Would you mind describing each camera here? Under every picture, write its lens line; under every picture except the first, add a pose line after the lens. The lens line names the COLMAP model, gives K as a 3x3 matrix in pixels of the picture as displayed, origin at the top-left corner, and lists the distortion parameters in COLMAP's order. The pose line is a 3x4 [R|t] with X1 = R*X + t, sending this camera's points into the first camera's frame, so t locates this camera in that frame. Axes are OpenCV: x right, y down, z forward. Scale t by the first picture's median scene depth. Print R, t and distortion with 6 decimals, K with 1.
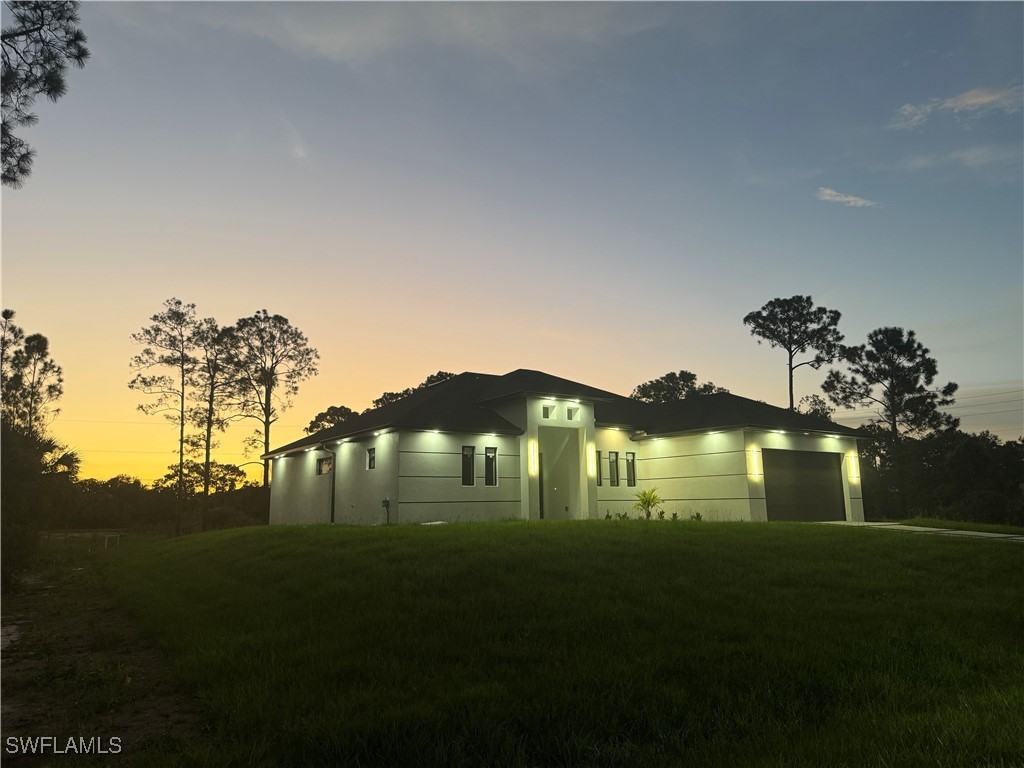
lens RADIAL K [[704.9, 0, 512.0], [0, 704.9, 384.0], [0, 0, 1]] dist [0.107257, -0.134237]
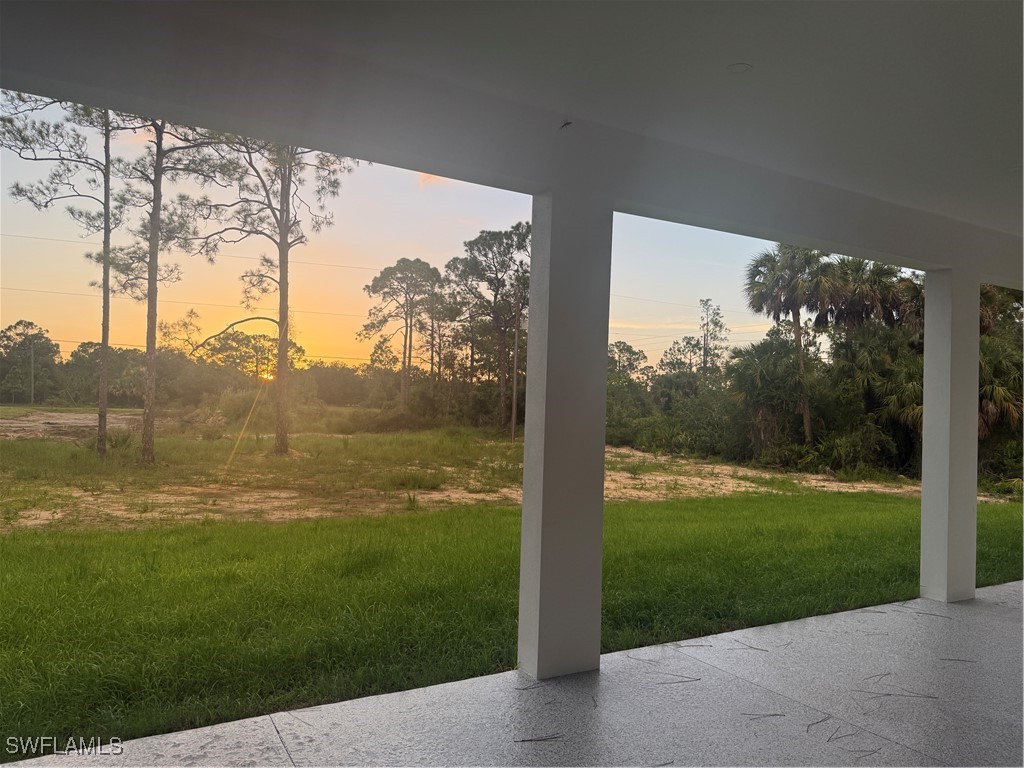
lens RADIAL K [[720.8, 0, 516.1], [0, 720.8, 383.8], [0, 0, 1]] dist [0.128059, -0.204044]
pose [[0.994780, 0.043930, -0.092098, -0.112920], [-0.029513, 0.987874, 0.152429, 0.067316], [0.097677, -0.148915, 0.984014, 0.454253]]
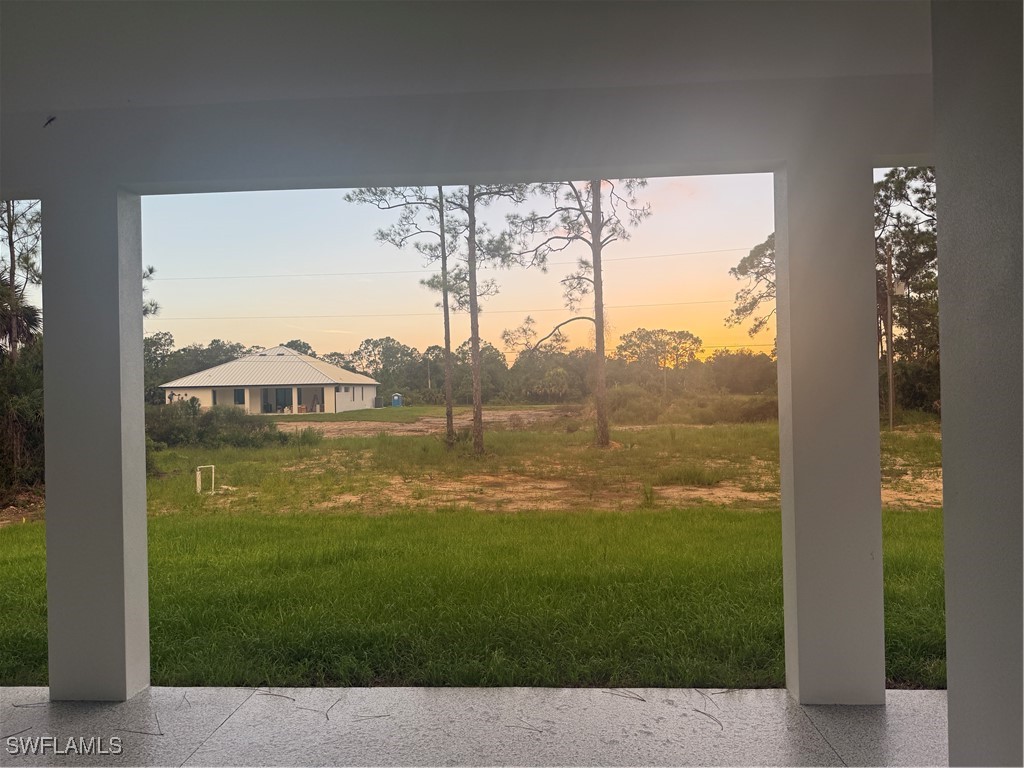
lens RADIAL K [[720.9, 0, 512.8], [0, 720.9, 382.0], [0, 0, 1]] dist [0.145090, -0.266466]
pose [[0.786585, -0.009241, -0.617413, -0.046096], [0.119804, 0.983171, 0.137916, 0.072369], [0.605748, -0.182452, 0.774455, 0.495033]]
